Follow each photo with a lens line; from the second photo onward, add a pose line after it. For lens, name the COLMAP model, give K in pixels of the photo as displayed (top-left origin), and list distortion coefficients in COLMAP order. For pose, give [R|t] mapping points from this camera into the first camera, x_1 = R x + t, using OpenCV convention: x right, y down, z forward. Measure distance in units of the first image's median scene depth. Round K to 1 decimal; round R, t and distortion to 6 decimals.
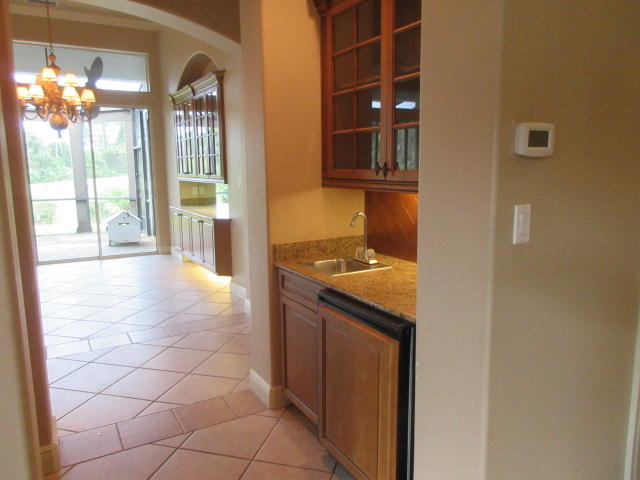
lens RADIAL K [[474.6, 0, 322.2], [0, 474.6, 238.4], [0, 0, 1]] dist [-0.007621, 0.011526]
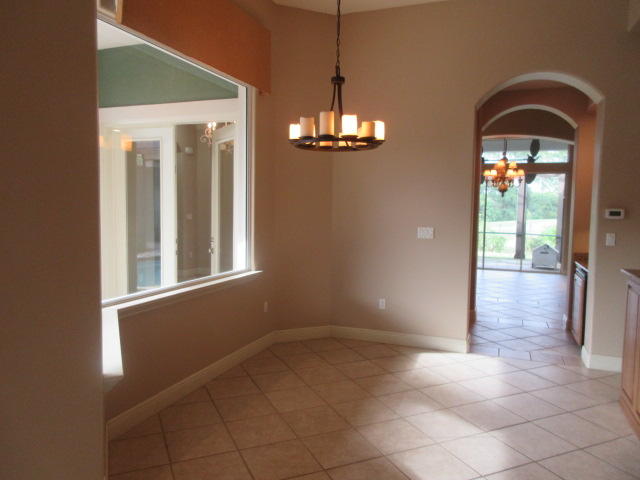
lens RADIAL K [[481.2, 0, 320.0], [0, 481.2, 240.0], [0, 0, 1]] dist [-0.009832, 0.001864]
pose [[0.623157, 0.072873, -0.778695, 0.322666], [-0.136601, 0.990487, -0.016623, 0.054796], [0.770075, 0.116729, 0.627183, -0.475305]]
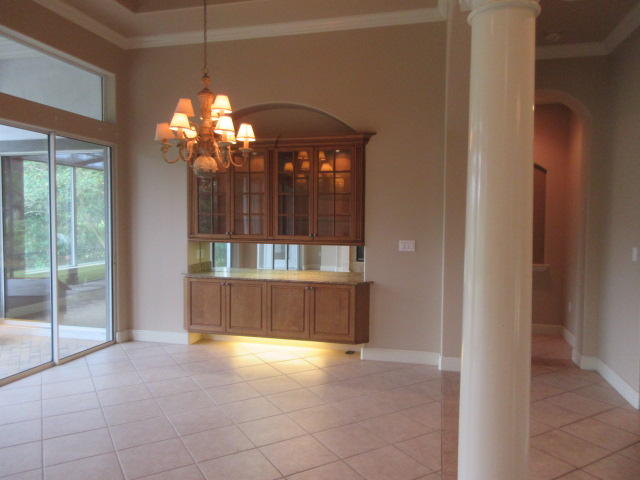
lens RADIAL K [[474.6, 0, 322.2], [0, 474.6, 238.4], [0, 0, 1]] dist [-0.007621, 0.011526]
pose [[0.707554, -0.017866, 0.706433, -0.657008], [0.091323, 0.993609, -0.066340, -0.052121], [-0.700733, 0.111453, 0.704664, 0.279184]]
